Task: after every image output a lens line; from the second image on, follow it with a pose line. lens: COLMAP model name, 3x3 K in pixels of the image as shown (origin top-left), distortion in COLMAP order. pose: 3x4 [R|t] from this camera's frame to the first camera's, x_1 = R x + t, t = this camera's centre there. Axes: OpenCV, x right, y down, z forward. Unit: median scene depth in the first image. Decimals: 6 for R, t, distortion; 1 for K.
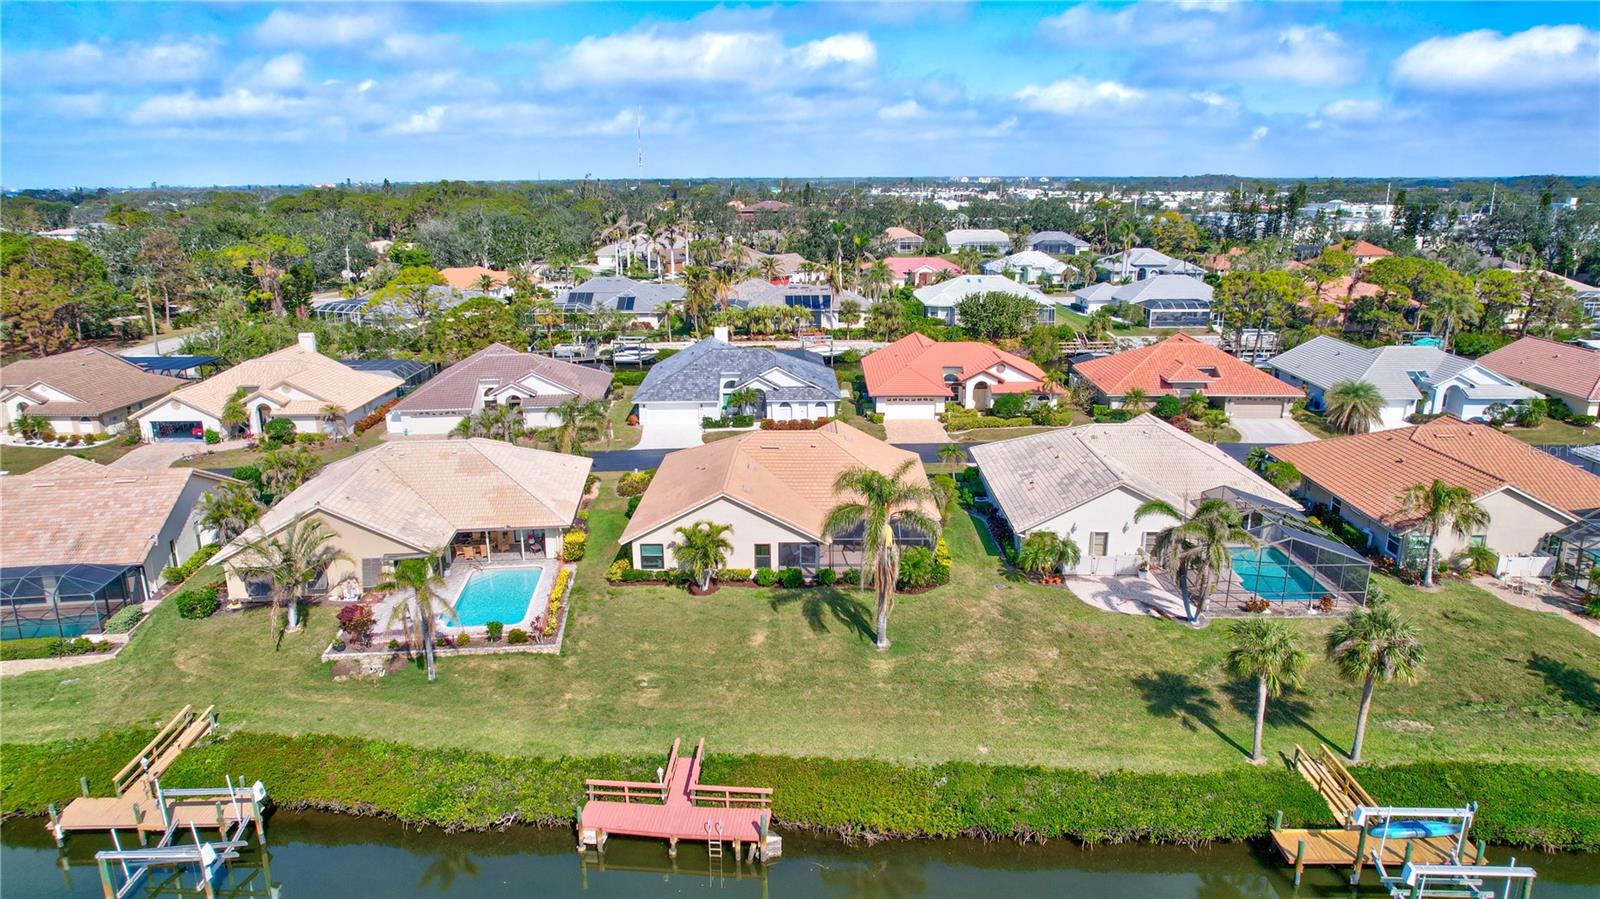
lens RADIAL K [[1021.7, 0, 804.5], [0, 1021.7, 452.0], [0, 0, 1]] dist [-0.072709, 0.063201]
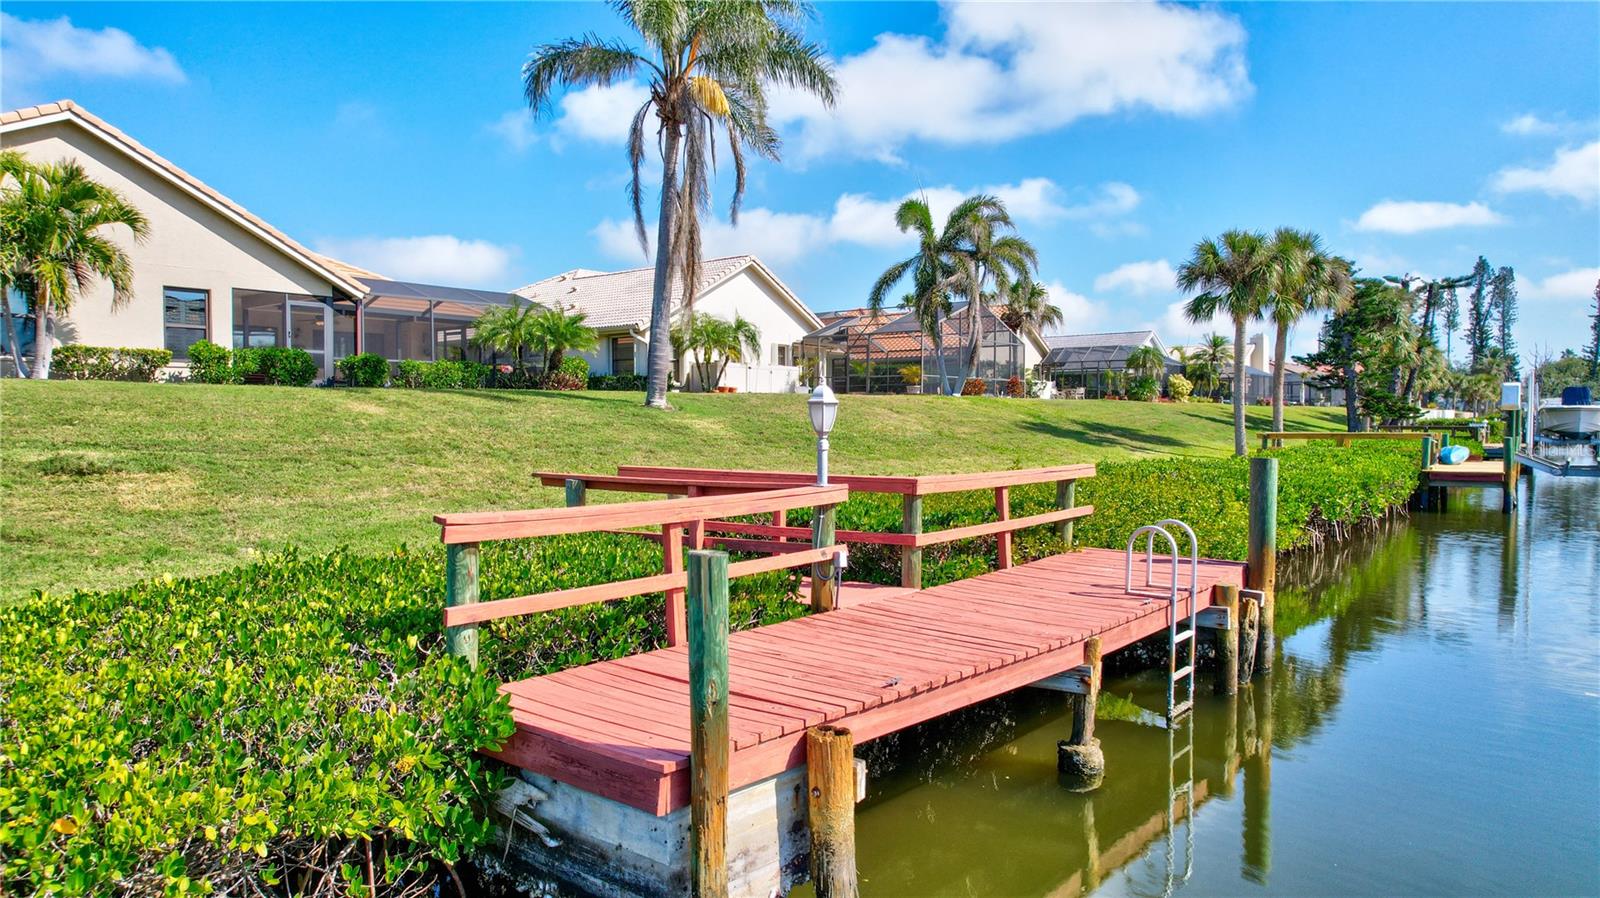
lens RADIAL K [[1024.6, 0, 800.0], [0, 1024.6, 449.0], [0, 0, 1]] dist [-0.076318, 0.076575]
pose [[0.591213, -0.024773, 0.806135, -0.238204], [0.215370, 0.968081, -0.128201, 0.279825], [-0.777228, 0.249411, 0.577677, 0.726719]]
